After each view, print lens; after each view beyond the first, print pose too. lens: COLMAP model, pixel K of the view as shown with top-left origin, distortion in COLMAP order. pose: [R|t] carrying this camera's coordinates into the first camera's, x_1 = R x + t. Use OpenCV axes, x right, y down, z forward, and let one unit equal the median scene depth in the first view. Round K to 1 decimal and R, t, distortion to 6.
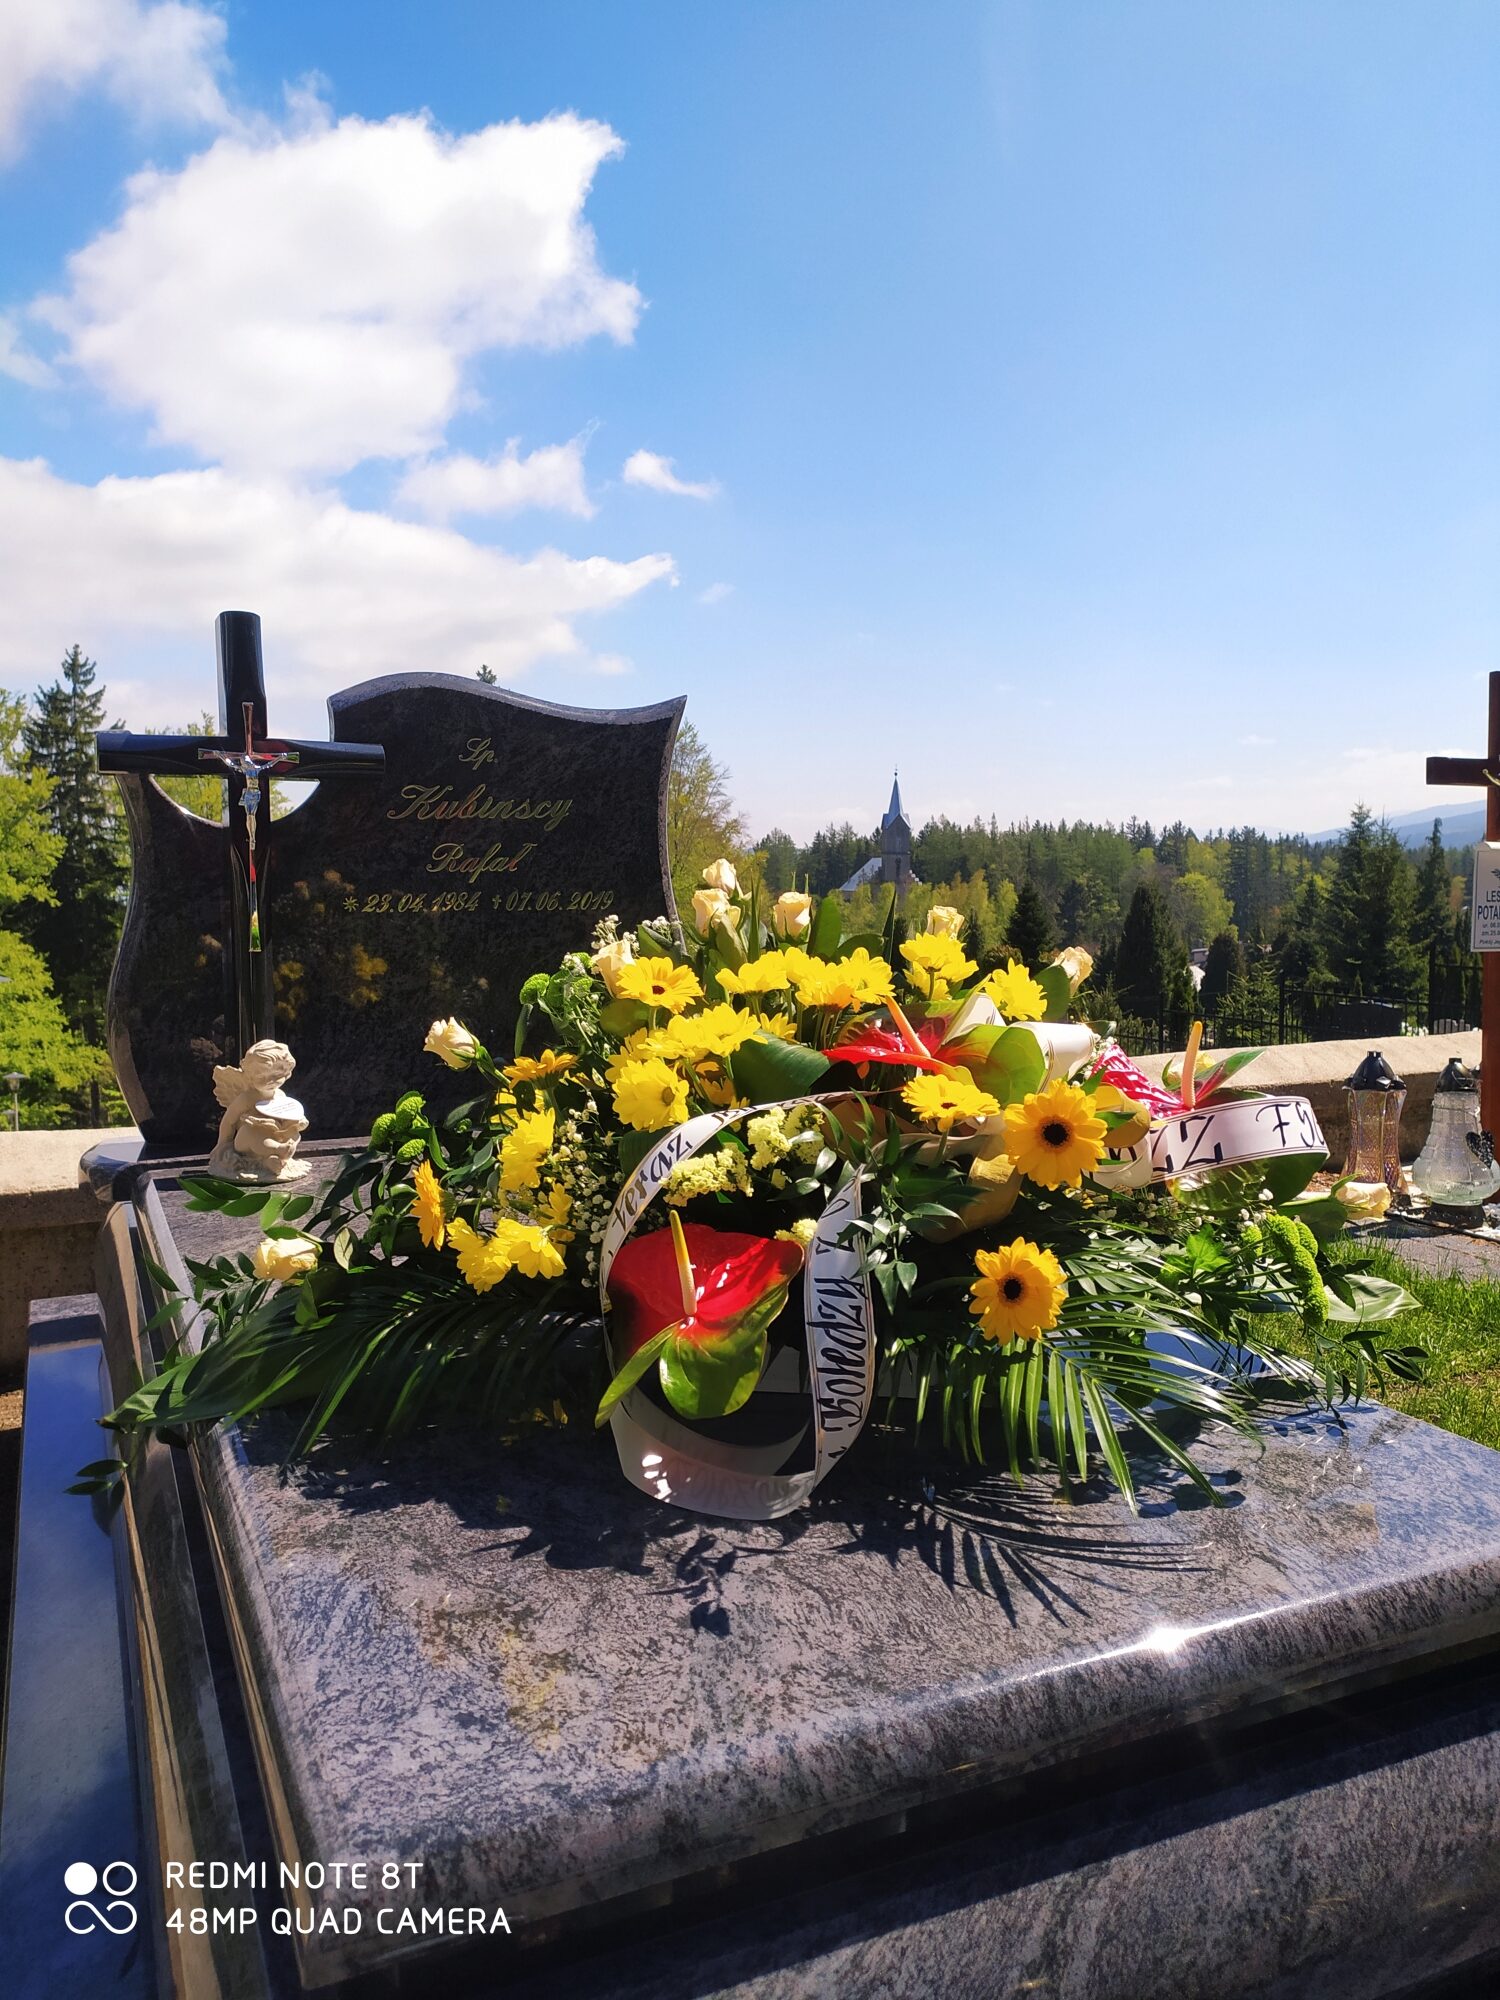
lens RADIAL K [[1494.1, 0, 751.7], [0, 1494.1, 999.7], [0, 0, 1]] dist [0.019905, -0.017796]
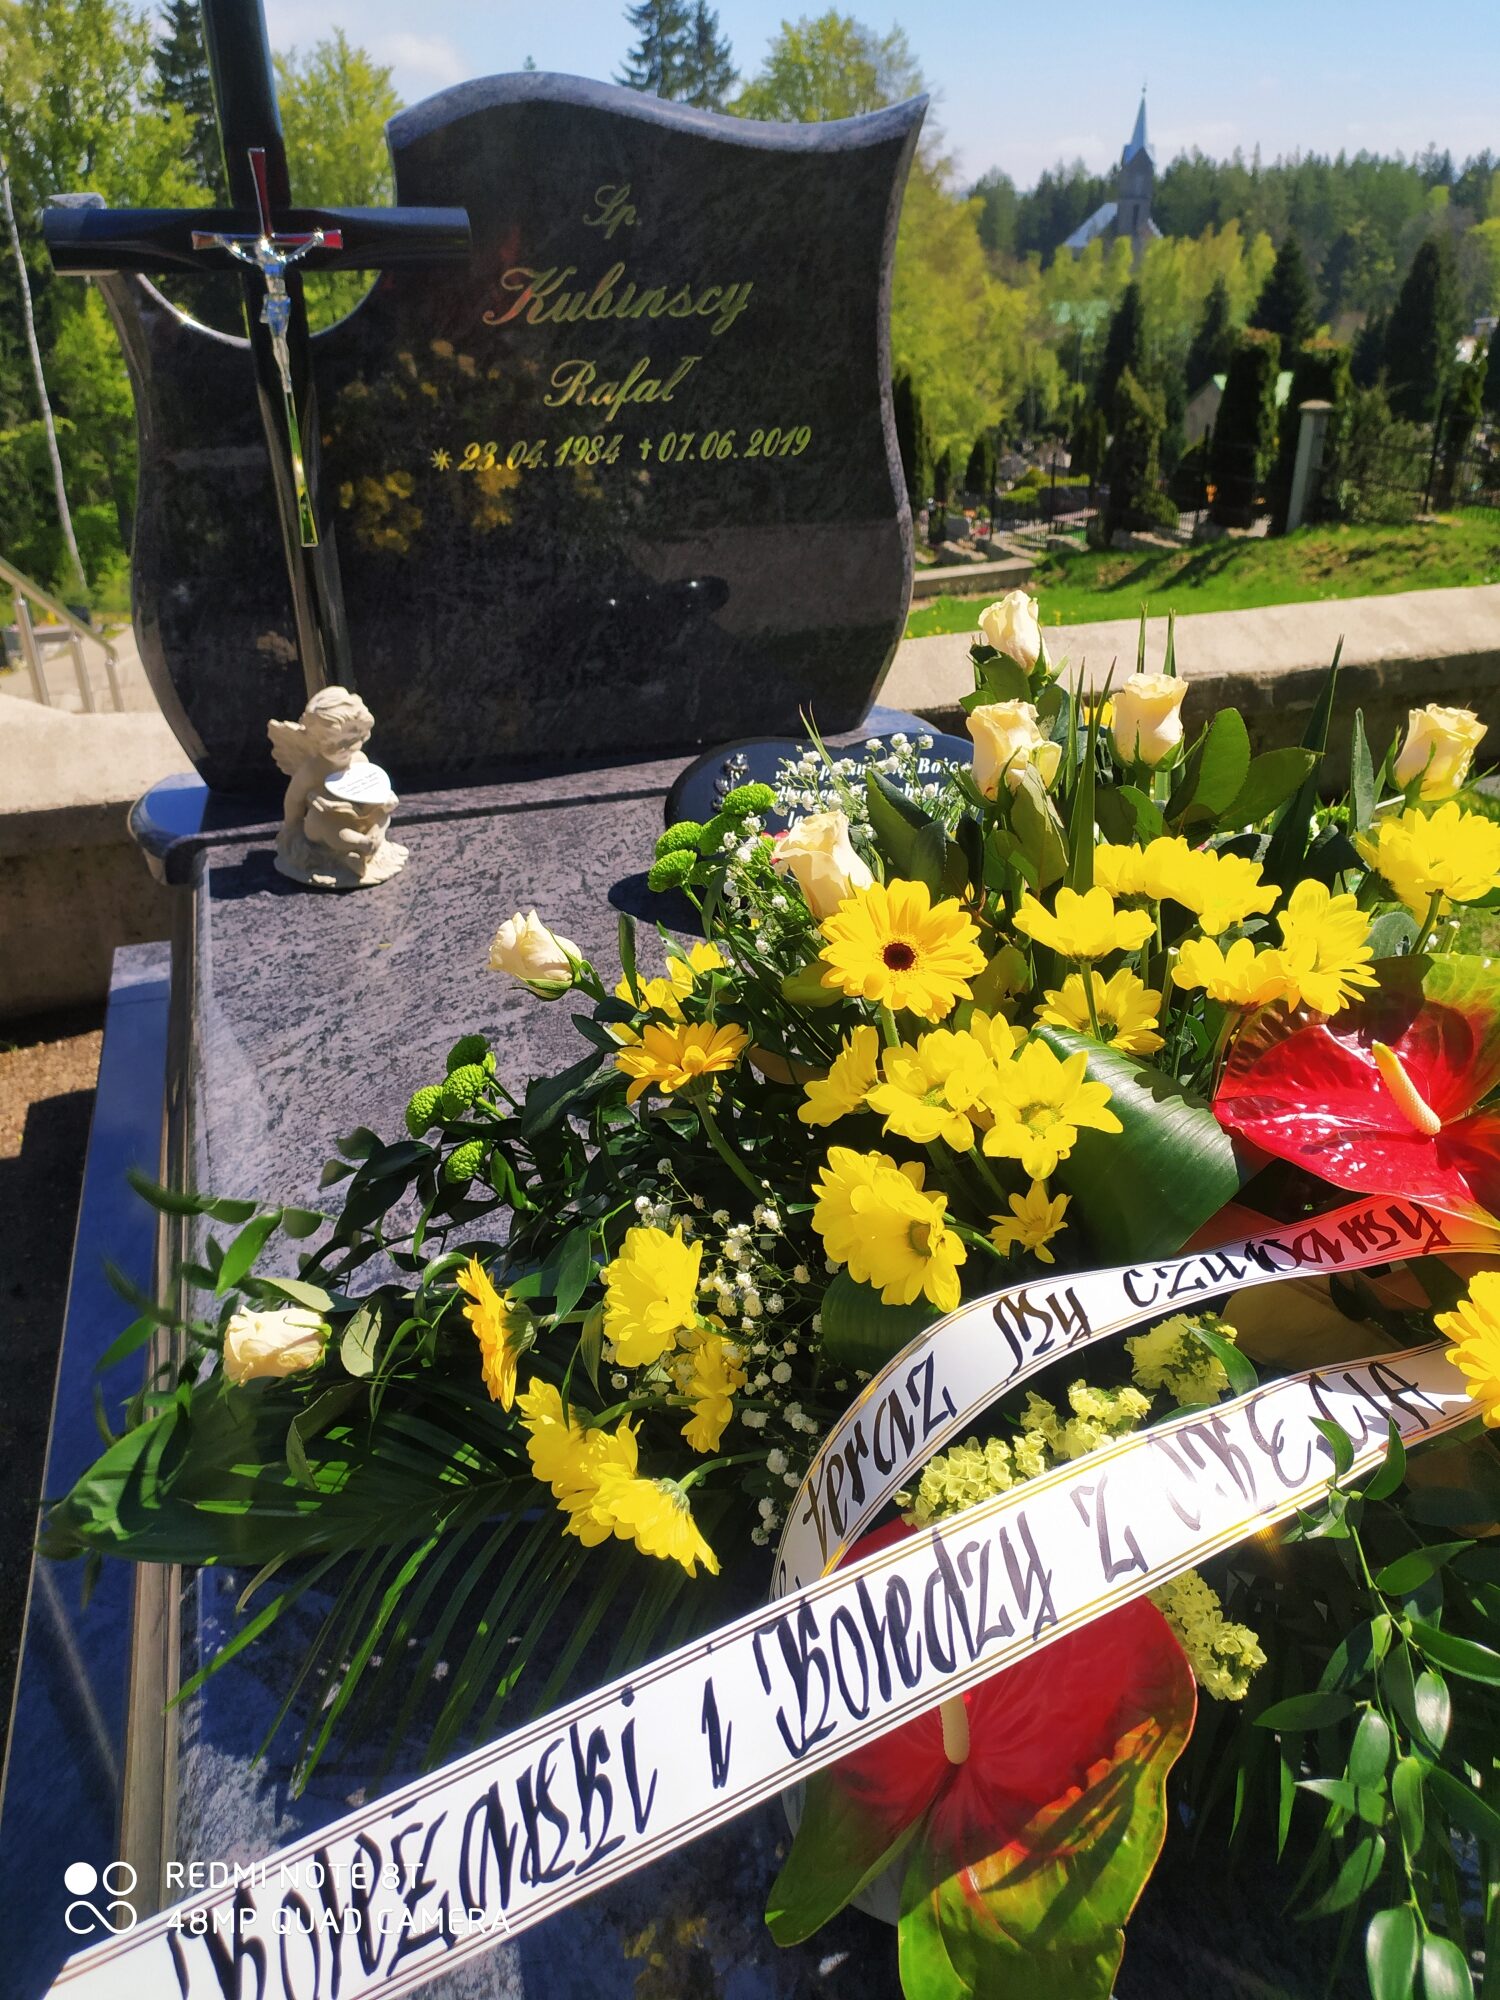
lens RADIAL K [[1494.1, 0, 751.5], [0, 1494.1, 1002.3], [0, 0, 1]] dist [0.019905, -0.017796]
pose [[0.992264, 0.049056, -0.114044, -0.027050], [-0.001424, 0.923057, 0.384661, -0.095071], [0.124138, -0.381522, 0.915986, 0.256482]]
